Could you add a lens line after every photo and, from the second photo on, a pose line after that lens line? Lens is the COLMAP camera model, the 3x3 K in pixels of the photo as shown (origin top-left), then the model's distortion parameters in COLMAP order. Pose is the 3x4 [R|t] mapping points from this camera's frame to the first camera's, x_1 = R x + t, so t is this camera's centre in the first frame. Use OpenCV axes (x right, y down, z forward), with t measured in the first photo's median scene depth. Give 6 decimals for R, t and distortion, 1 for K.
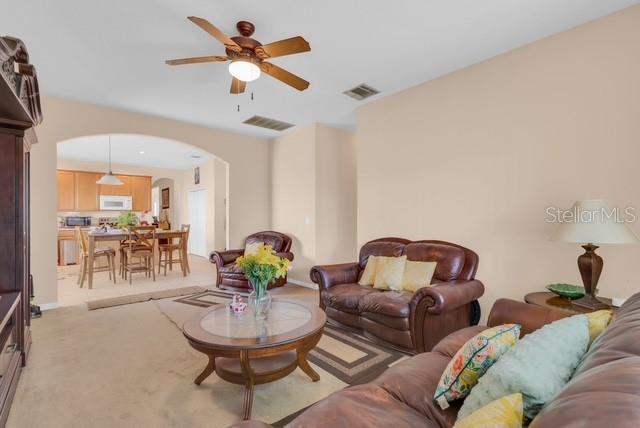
lens RADIAL K [[296.8, 0, 318.9], [0, 296.8, 218.0], [0, 0, 1]] dist [0.002036, 0.000287]
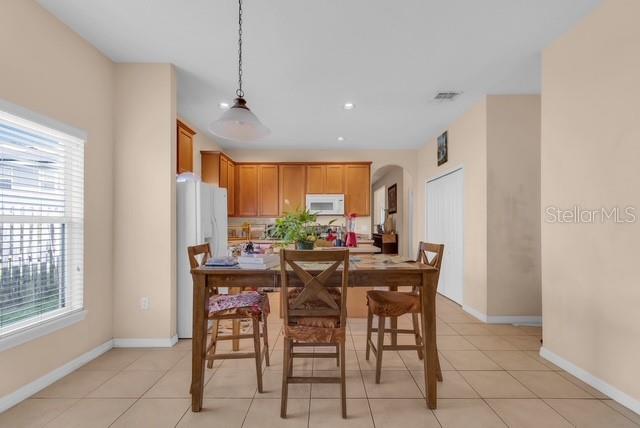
lens RADIAL K [[296.8, 0, 326.0], [0, 296.8, 228.8], [0, 0, 1]] dist [0.002036, 0.000287]
pose [[0.758030, 0.007428, -0.652177, -0.236637], [-0.004937, 0.999972, 0.005650, 0.001730], [0.652201, -0.001063, 0.758046, 0.490506]]
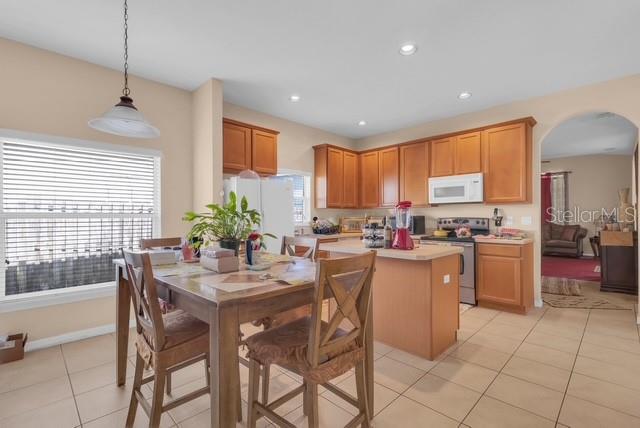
lens RADIAL K [[296.8, 0, 320.9], [0, 296.8, 212.8], [0, 0, 1]] dist [0.002036, 0.000287]
pose [[0.082807, -0.010774, -0.996507, -0.196061], [0.000250, 0.999942, -0.010790, -0.004514], [0.996566, 0.000644, 0.082805, 0.742801]]
